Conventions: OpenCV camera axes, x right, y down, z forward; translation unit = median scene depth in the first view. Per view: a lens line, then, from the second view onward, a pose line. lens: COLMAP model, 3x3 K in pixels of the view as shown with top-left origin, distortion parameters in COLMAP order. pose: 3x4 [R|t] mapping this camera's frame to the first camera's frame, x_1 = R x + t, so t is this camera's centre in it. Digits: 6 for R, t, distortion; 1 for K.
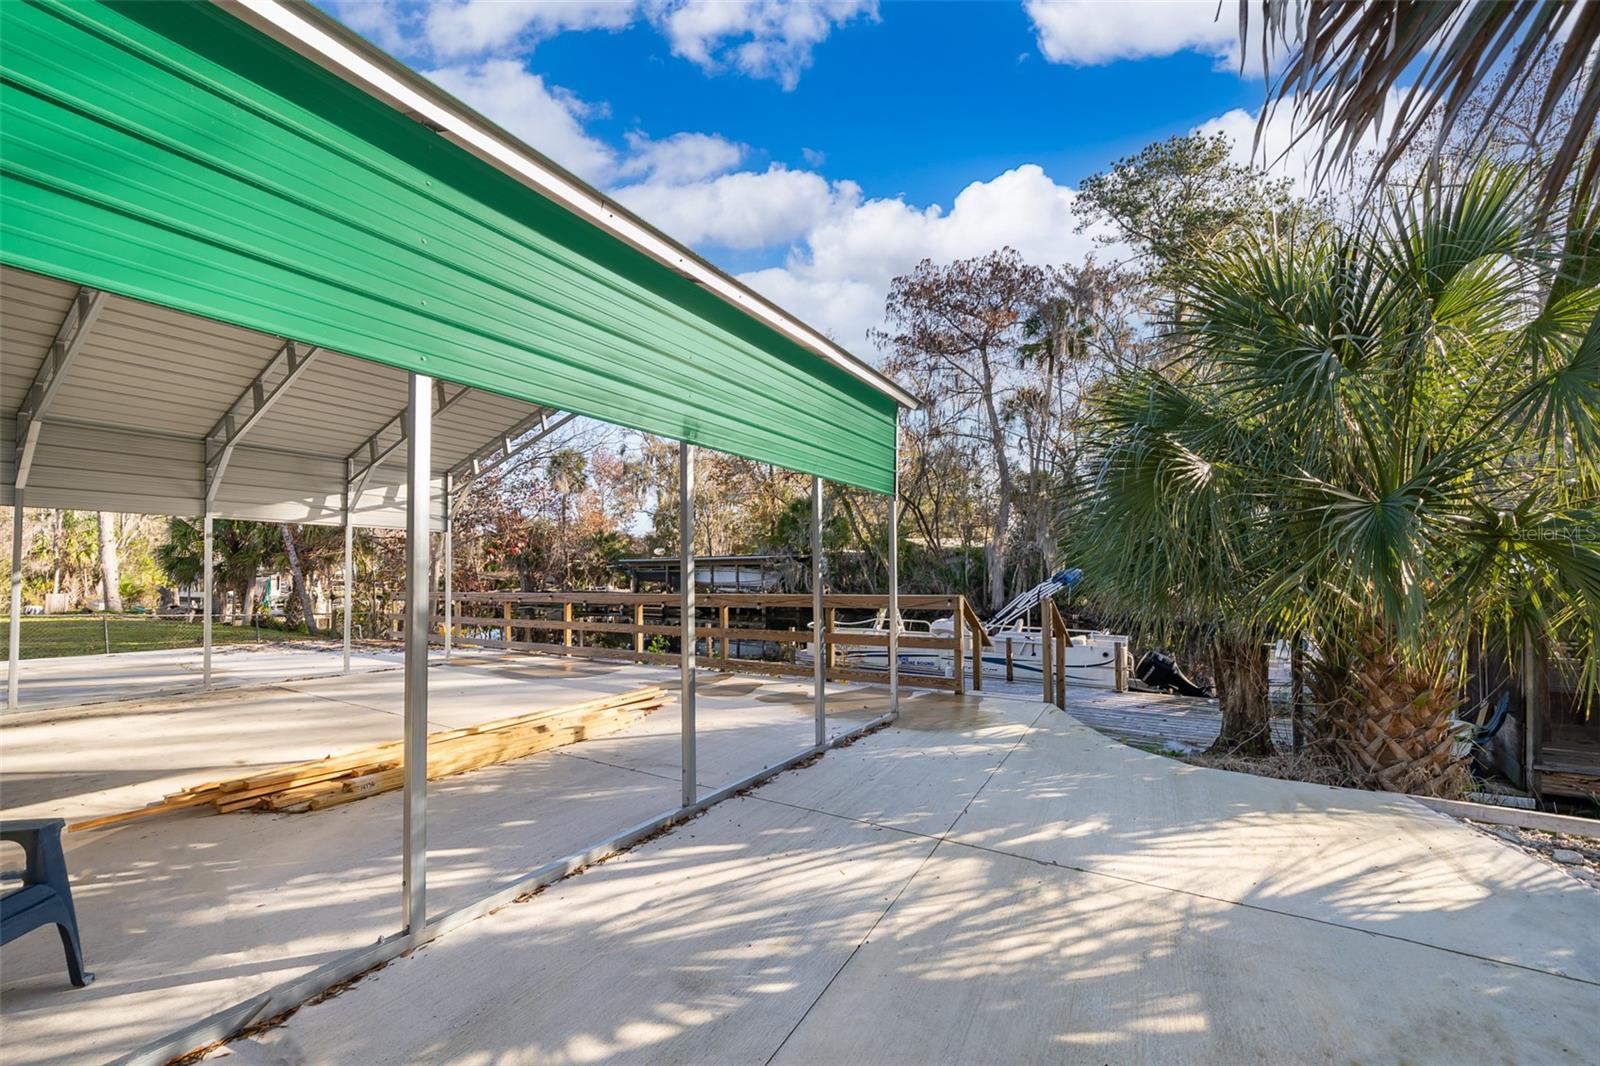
lens RADIAL K [[645.8, 0, 808.5], [0, 645.8, 550.6], [0, 0, 1]] dist [-0.002972, -0.000276]
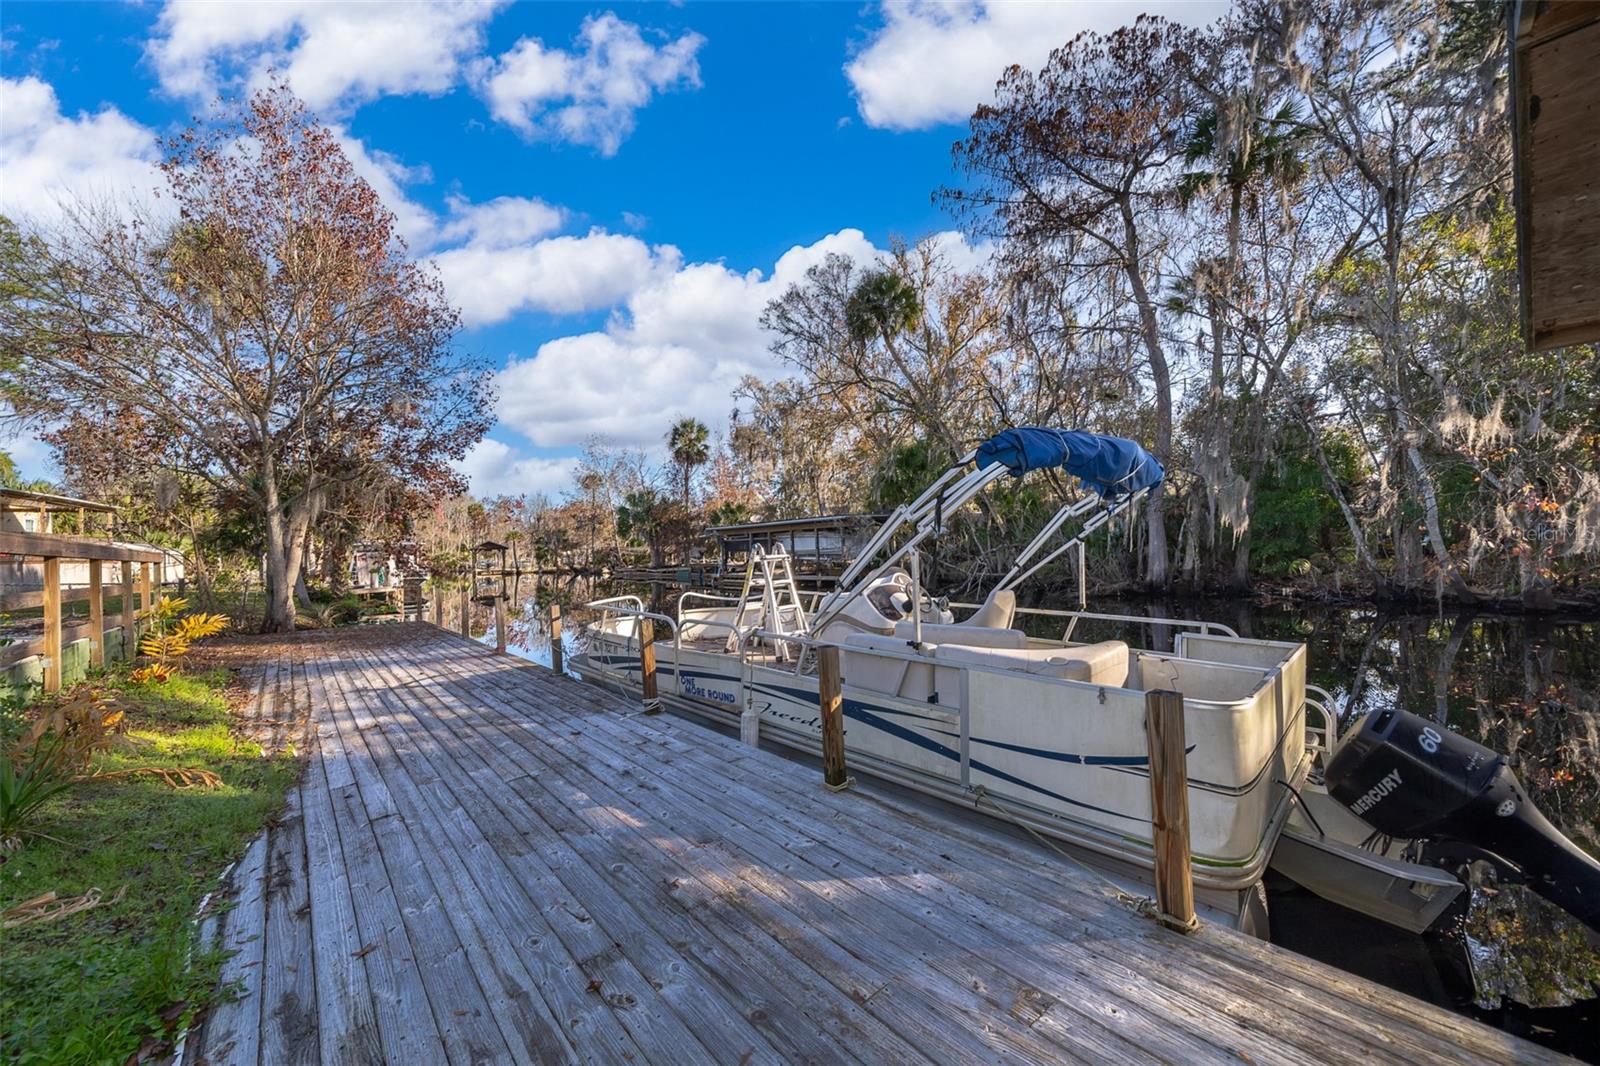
lens RADIAL K [[635.8, 0, 800.0], [0, 635.8, 533.0], [0, 0, 1]] dist [-0.001559, -0.000320]
pose [[0.951748, -0.024487, -0.305903, 0.142259], [0.026936, 0.999630, 0.003787, 0.028523], [0.305697, -0.011844, 0.952055, 0.251924]]
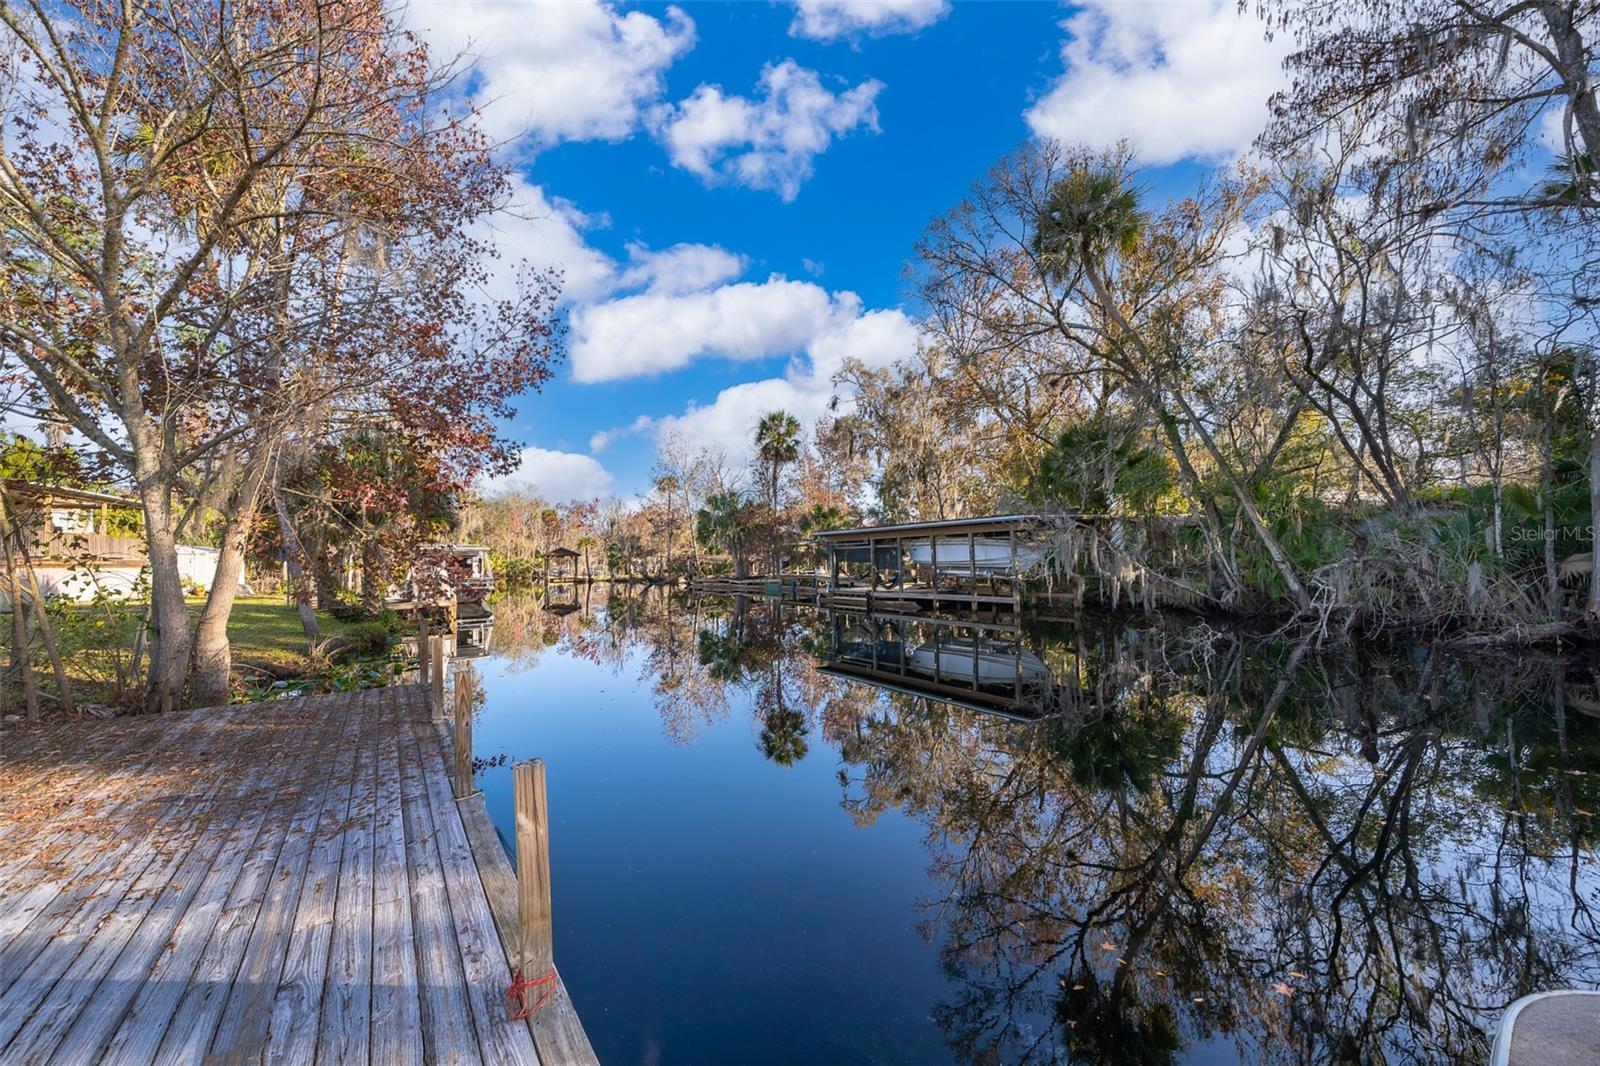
lens RADIAL K [[635.8, 0, 800.0], [0, 635.8, 533.0], [0, 0, 1]] dist [-0.001559, -0.000320]
pose [[0.917128, -0.023293, -0.397912, -0.019668], [0.019967, 0.999722, -0.012500, 0.031298], [0.398093, 0.003519, 0.917339, 0.430449]]
